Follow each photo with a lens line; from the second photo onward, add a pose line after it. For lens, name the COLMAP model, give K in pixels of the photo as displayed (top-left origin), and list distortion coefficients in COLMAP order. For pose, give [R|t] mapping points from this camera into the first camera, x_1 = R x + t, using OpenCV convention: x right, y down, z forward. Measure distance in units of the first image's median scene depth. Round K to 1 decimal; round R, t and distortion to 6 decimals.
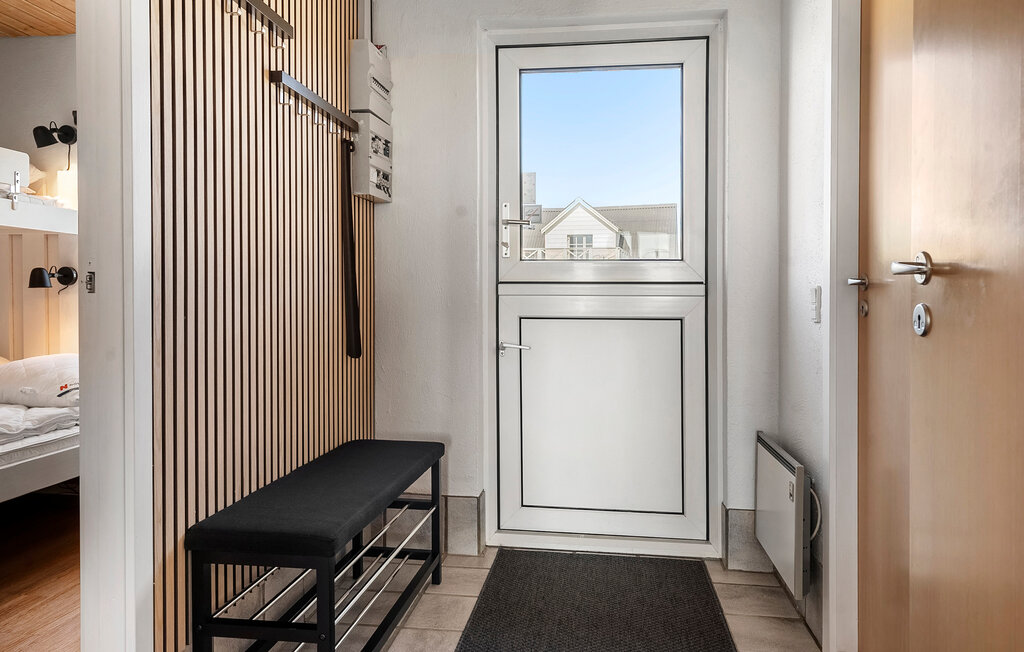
lens RADIAL K [[701.0, 0, 511.1], [0, 701.0, 305.9], [0, 0, 1]] dist [-0.002842, -0.000527]
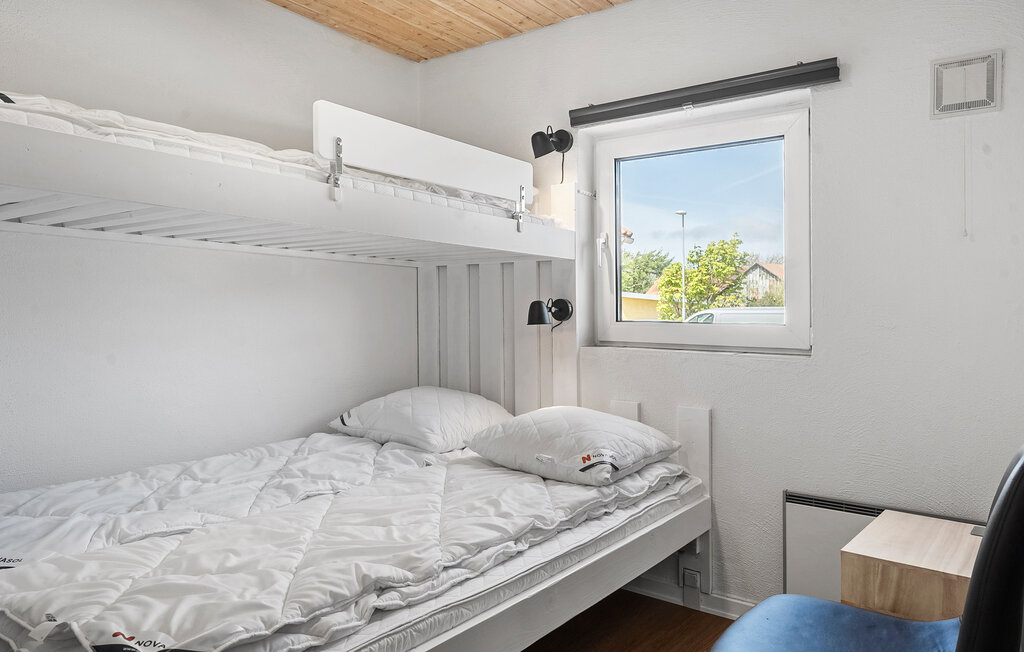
lens RADIAL K [[711.2, 0, 511.9], [0, 711.2, 324.6], [0, 0, 1]] dist [0.000882, -0.000100]
pose [[0.871538, 0.004347, -0.490309, -0.291244], [-0.005559, 0.999984, -0.001015, -0.025593], [0.490296, 0.003611, 0.871548, 0.250018]]
